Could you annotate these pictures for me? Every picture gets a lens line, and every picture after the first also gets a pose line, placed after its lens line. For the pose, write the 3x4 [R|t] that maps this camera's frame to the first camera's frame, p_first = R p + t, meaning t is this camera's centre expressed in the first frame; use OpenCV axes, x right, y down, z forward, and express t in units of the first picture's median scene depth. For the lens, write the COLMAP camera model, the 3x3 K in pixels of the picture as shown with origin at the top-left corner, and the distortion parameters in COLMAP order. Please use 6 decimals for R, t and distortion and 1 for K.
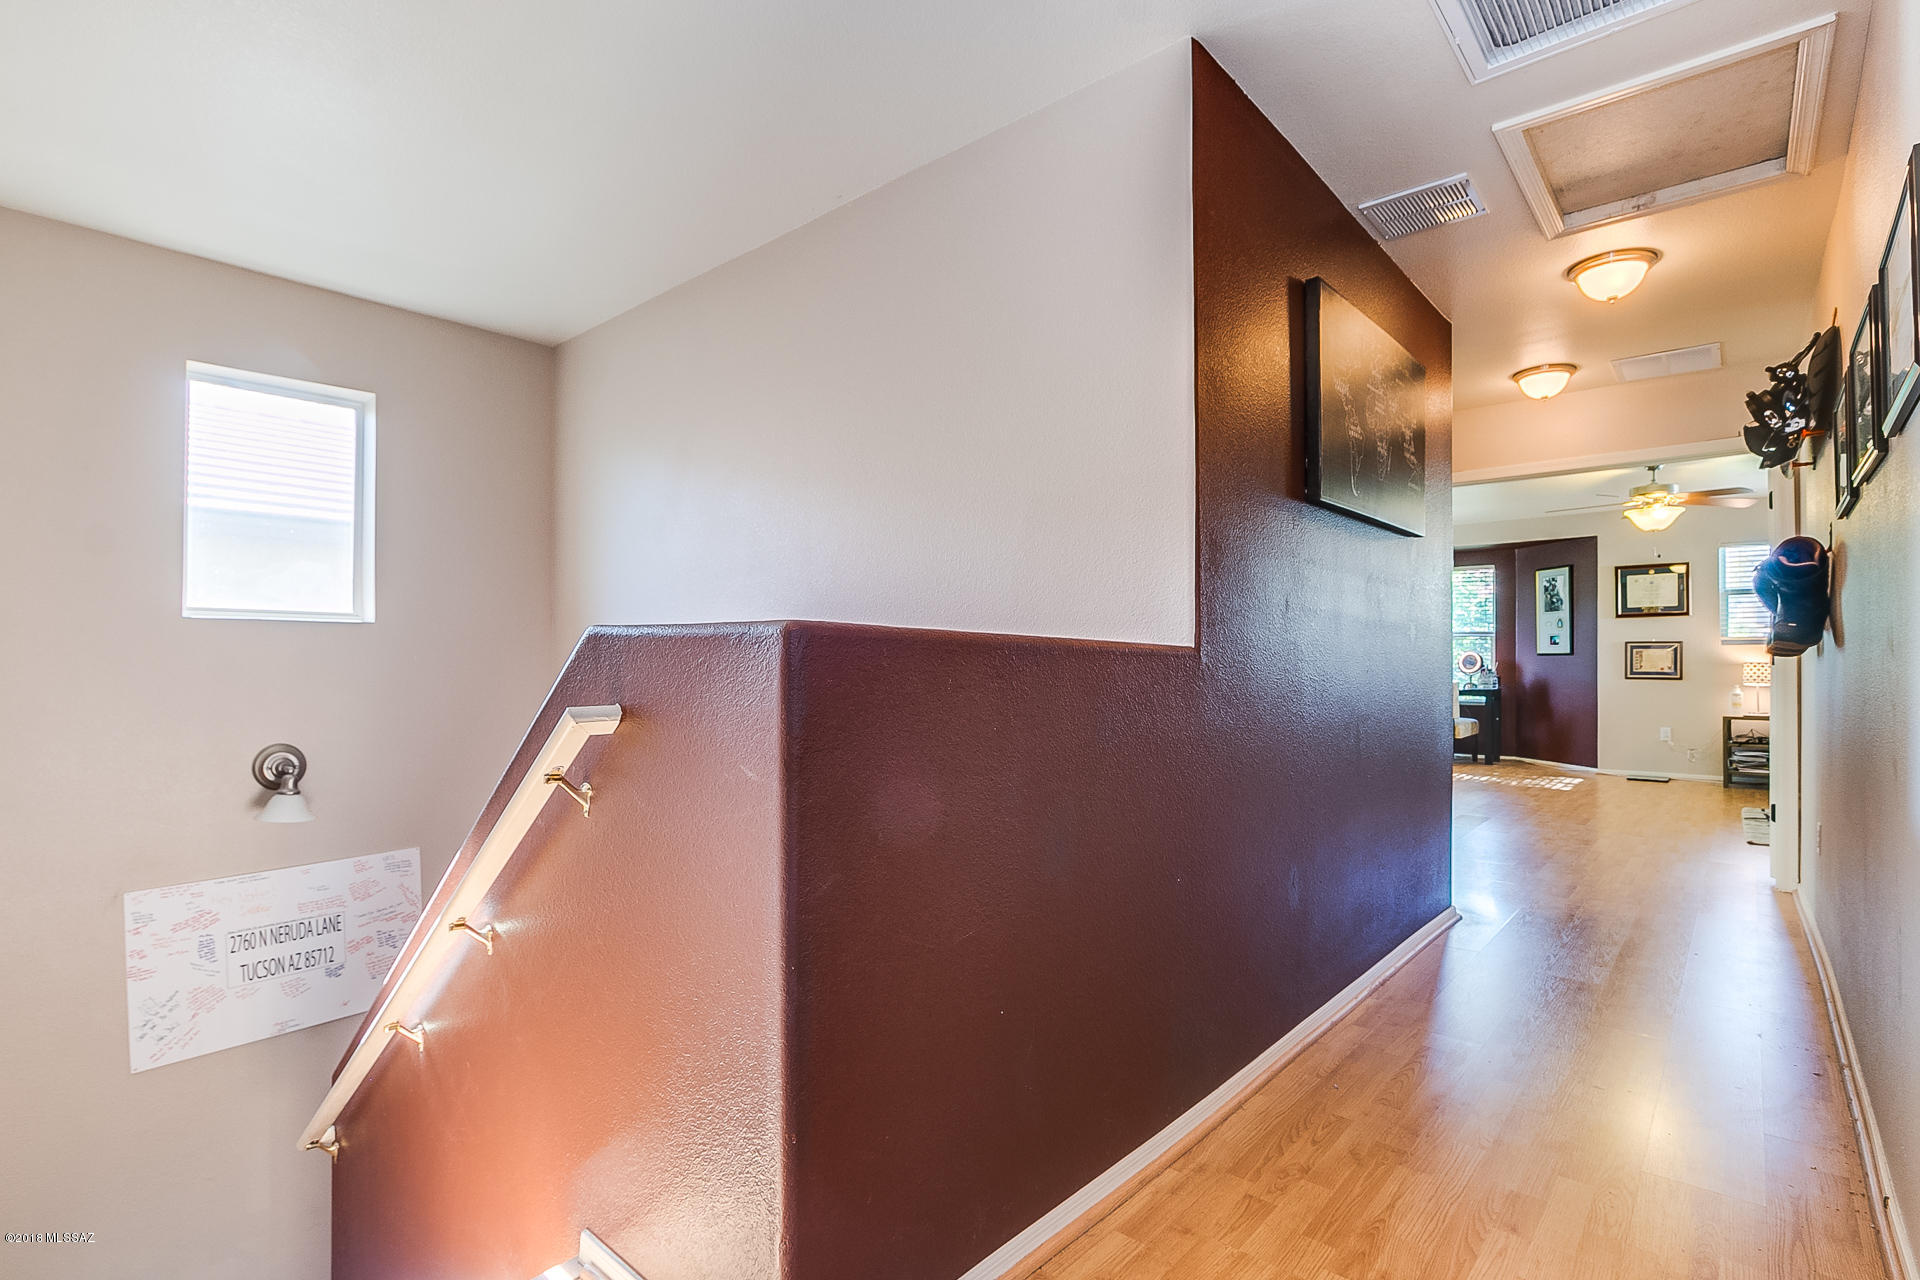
lens RADIAL K [[894.3, 0, 957.1], [0, 894.3, 656.6], [0, 0, 1]] dist [-0.022538, 0.001283]
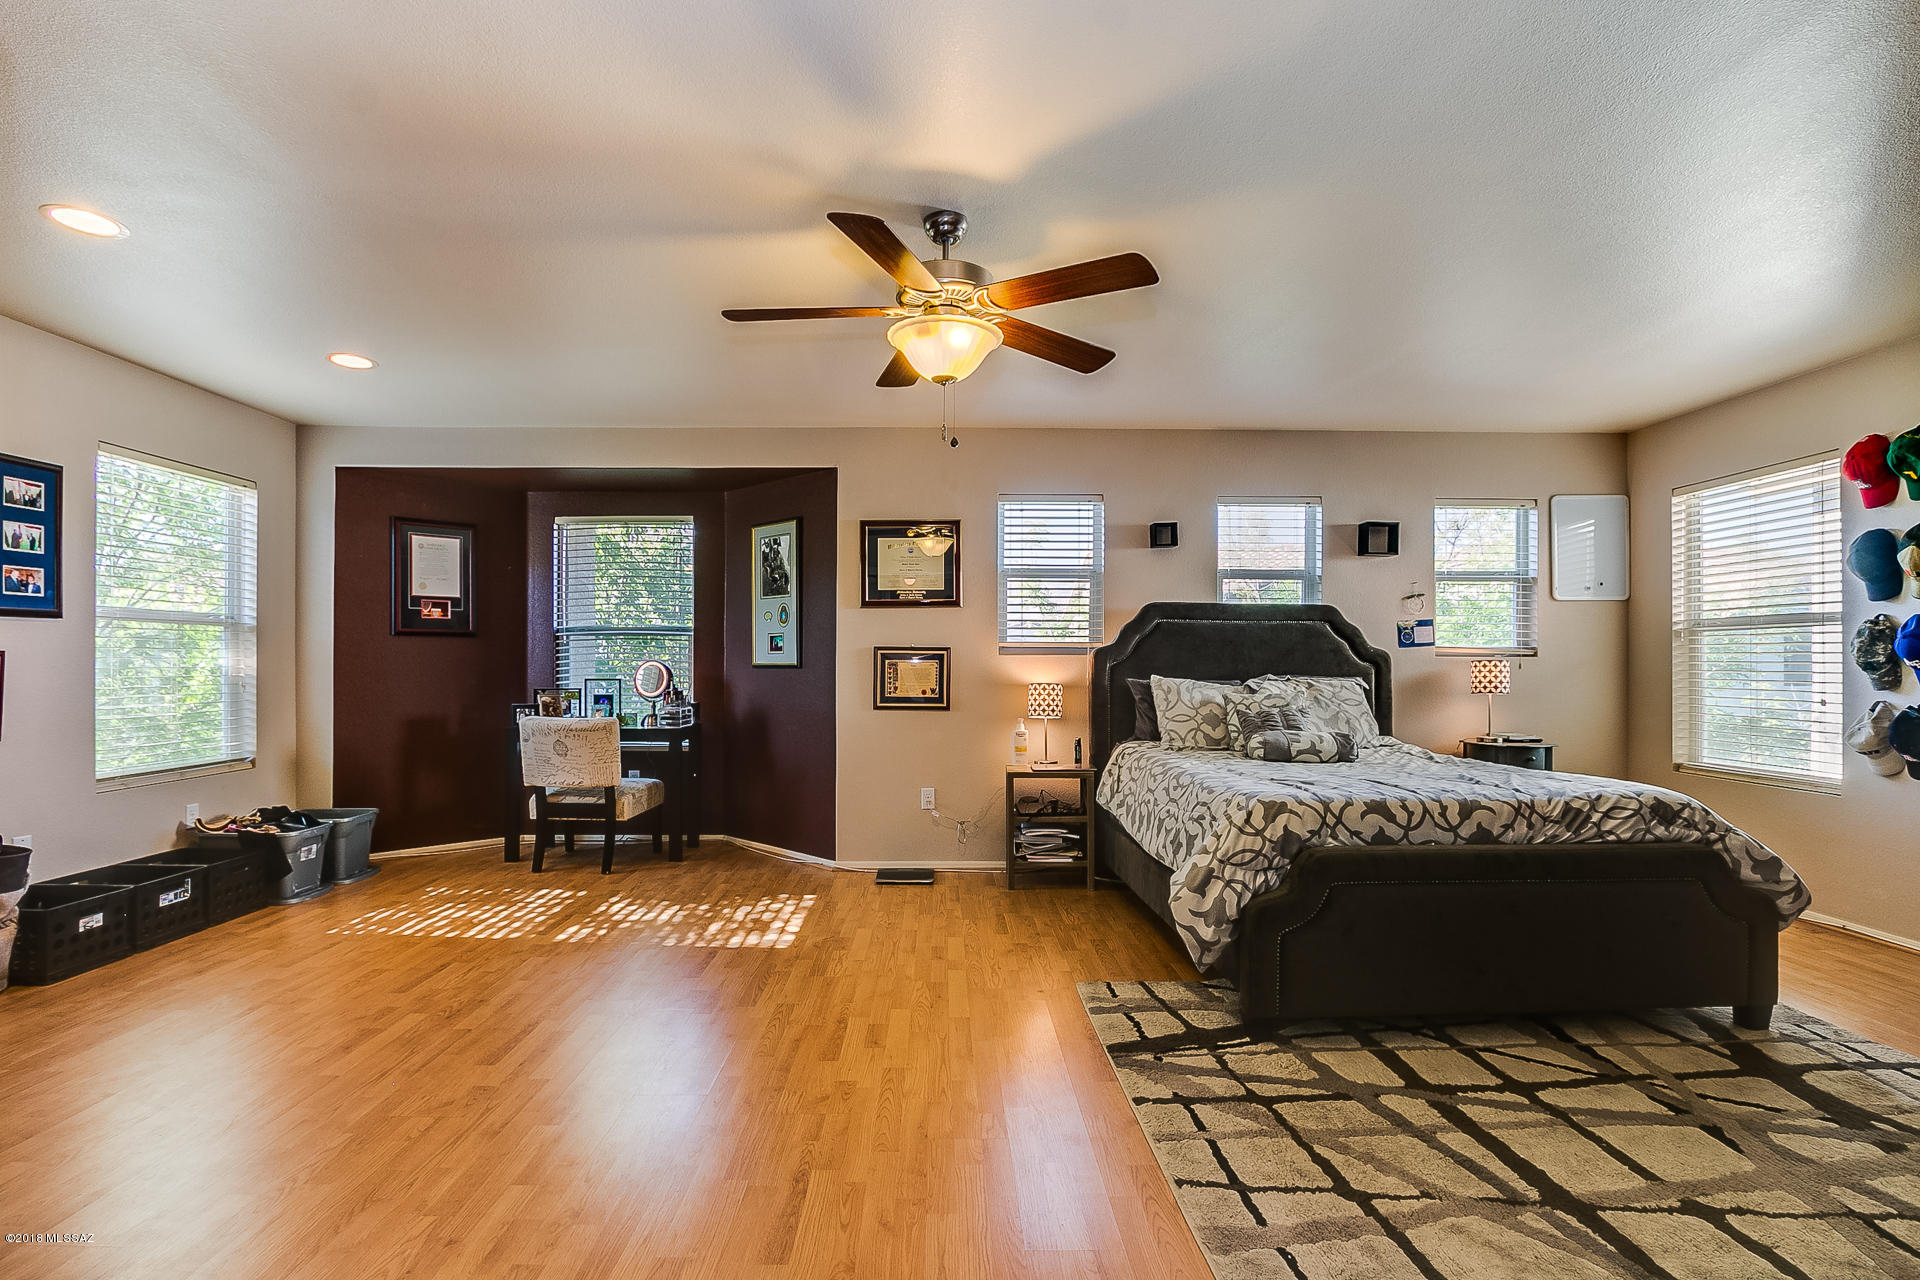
lens RADIAL K [[894.3, 0, 948.1], [0, 894.3, 650.4], [0, 0, 1]] dist [-0.022538, 0.001283]
pose [[0.734303, 0.009403, 0.678756, 0.381109], [-0.003988, 0.999947, -0.009539, -0.009144], [-0.678810, 0.004298, 0.734302, 0.520030]]
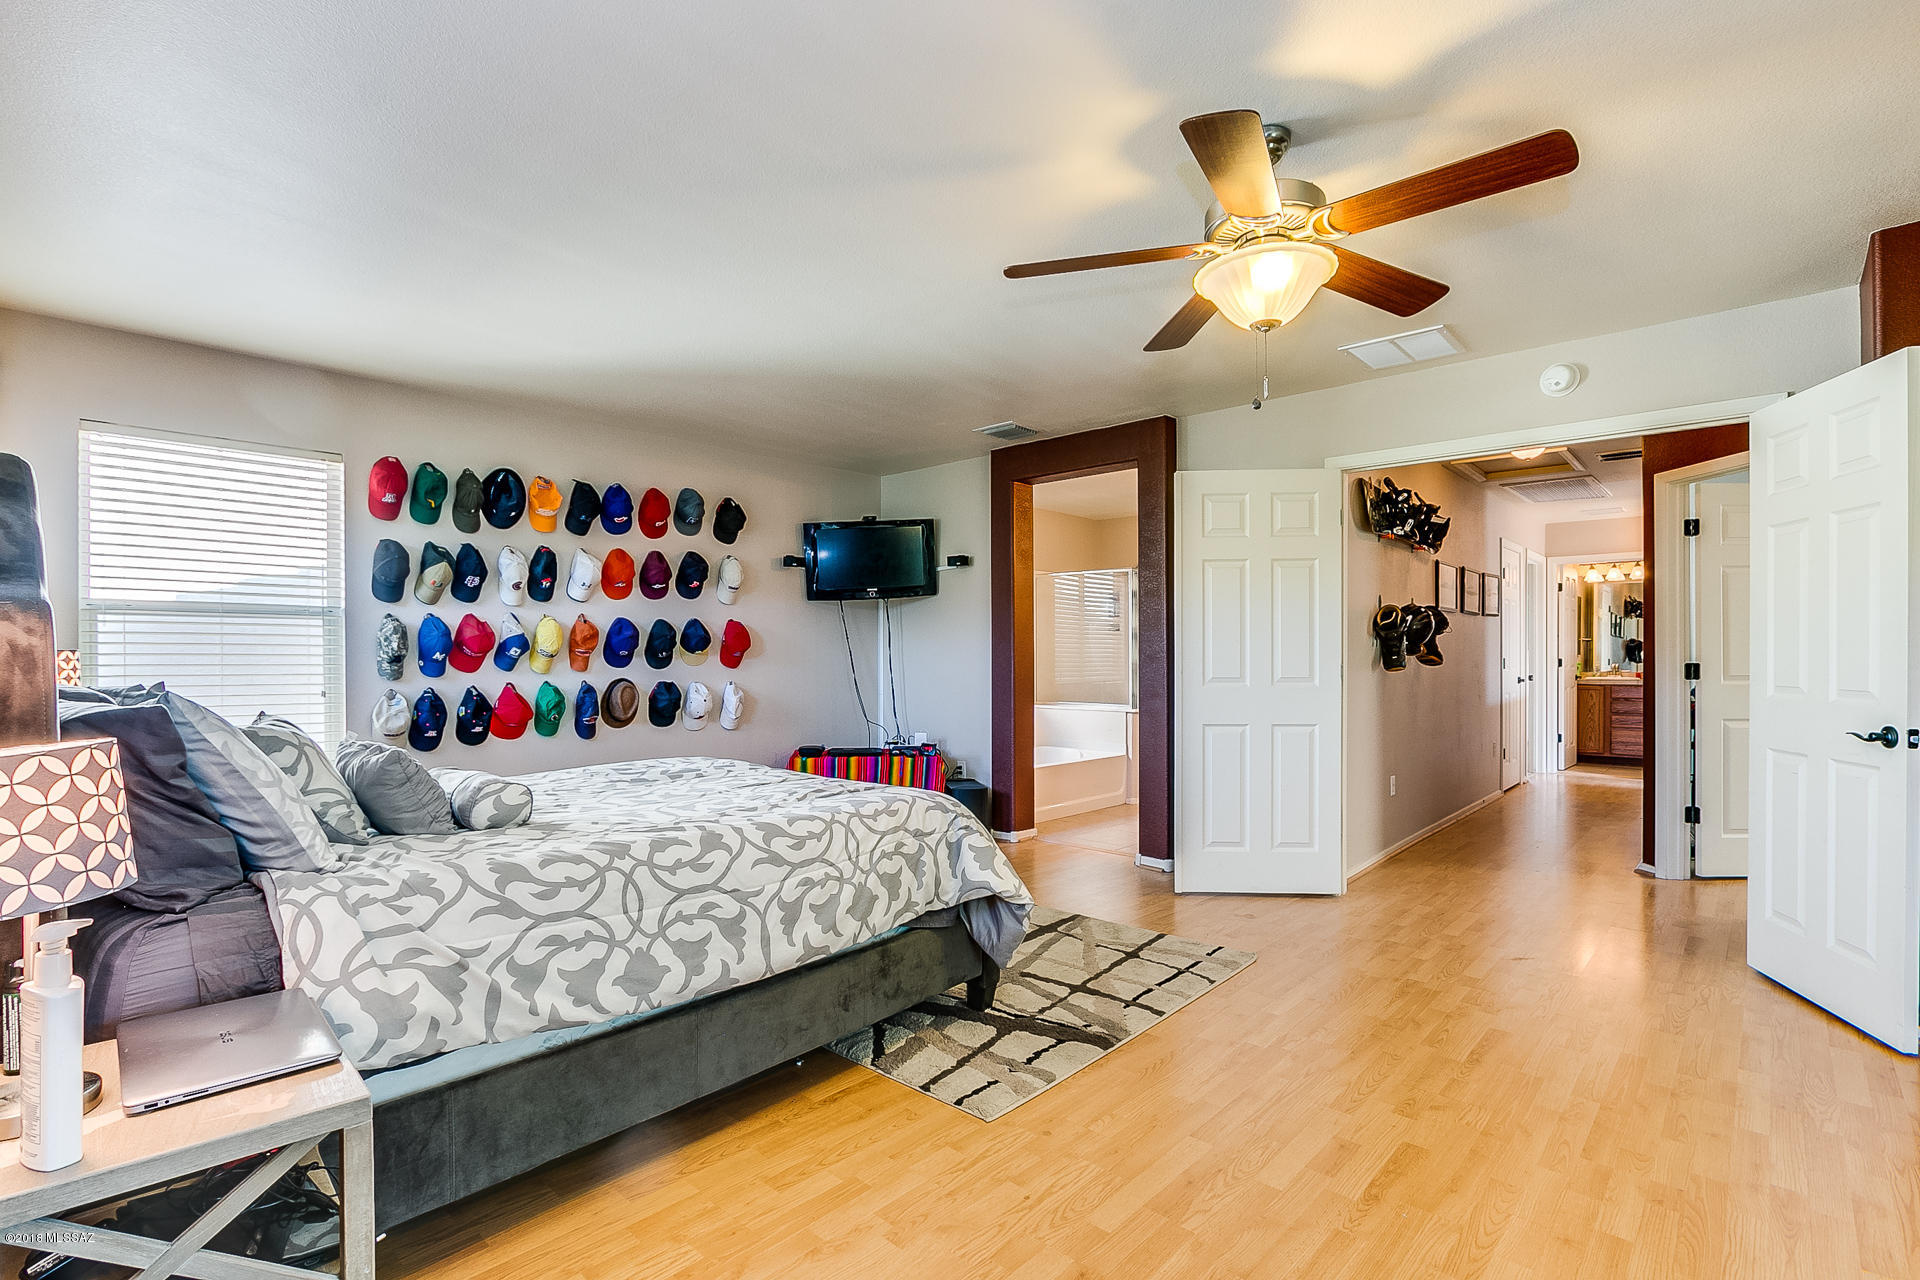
lens RADIAL K [[894.3, 0, 951.7], [0, 894.3, 656.5], [0, 0, 1]] dist [-0.022538, 0.001283]
pose [[-0.999842, -0.002603, 0.017575, 0.694519], [-0.002742, 0.999965, -0.007868, -0.005751], [-0.017554, -0.007915, -0.999815, 1.038408]]
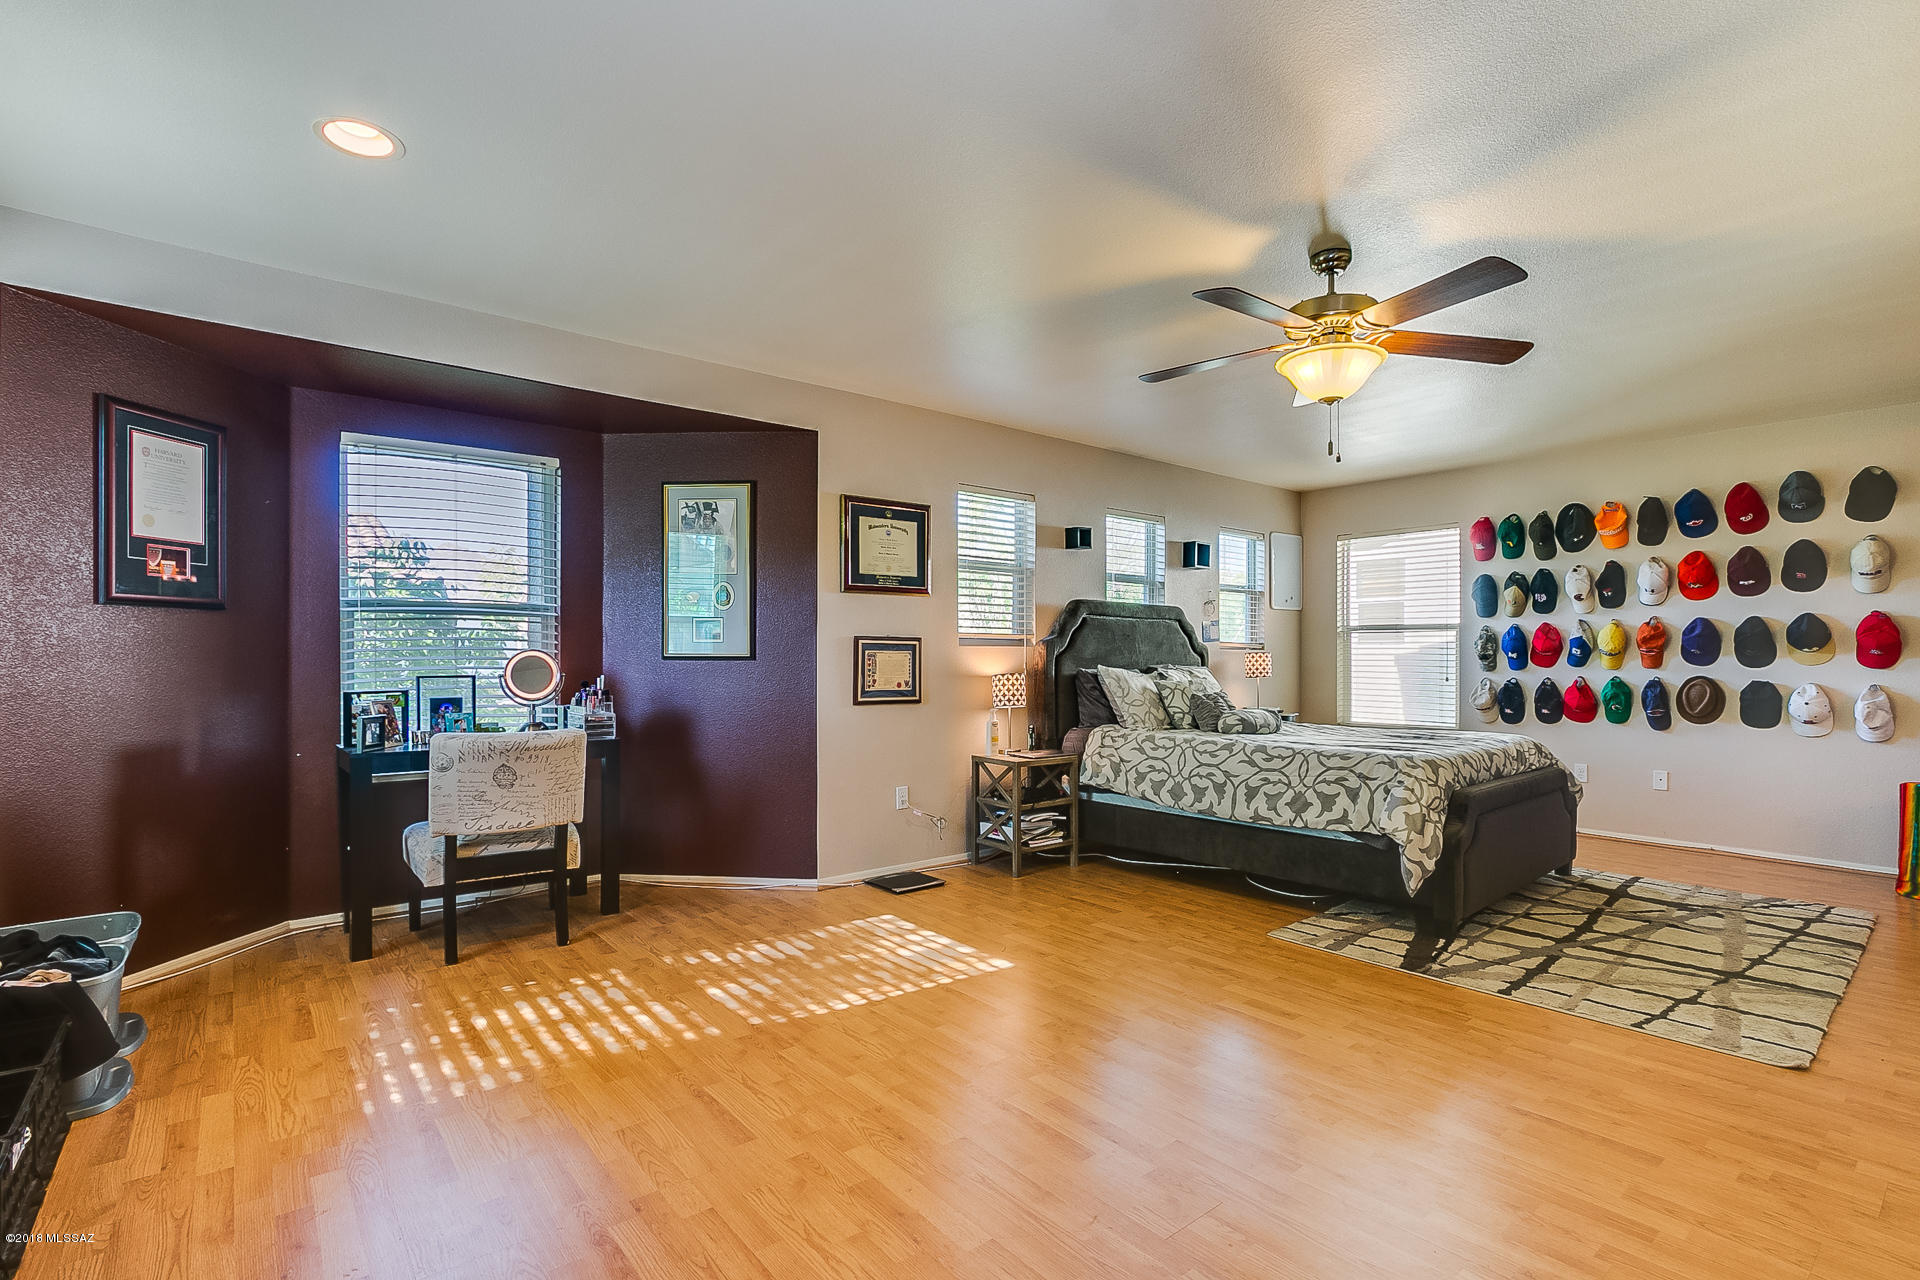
lens RADIAL K [[894.3, 0, 952.0], [0, 894.3, 648.2], [0, 0, 1]] dist [-0.022538, 0.001283]
pose [[0.150443, 0.005577, 0.988603, 0.222195], [-0.008019, 0.999958, -0.004421, -0.007699], [-0.988586, -0.007263, 0.150482, 0.858917]]
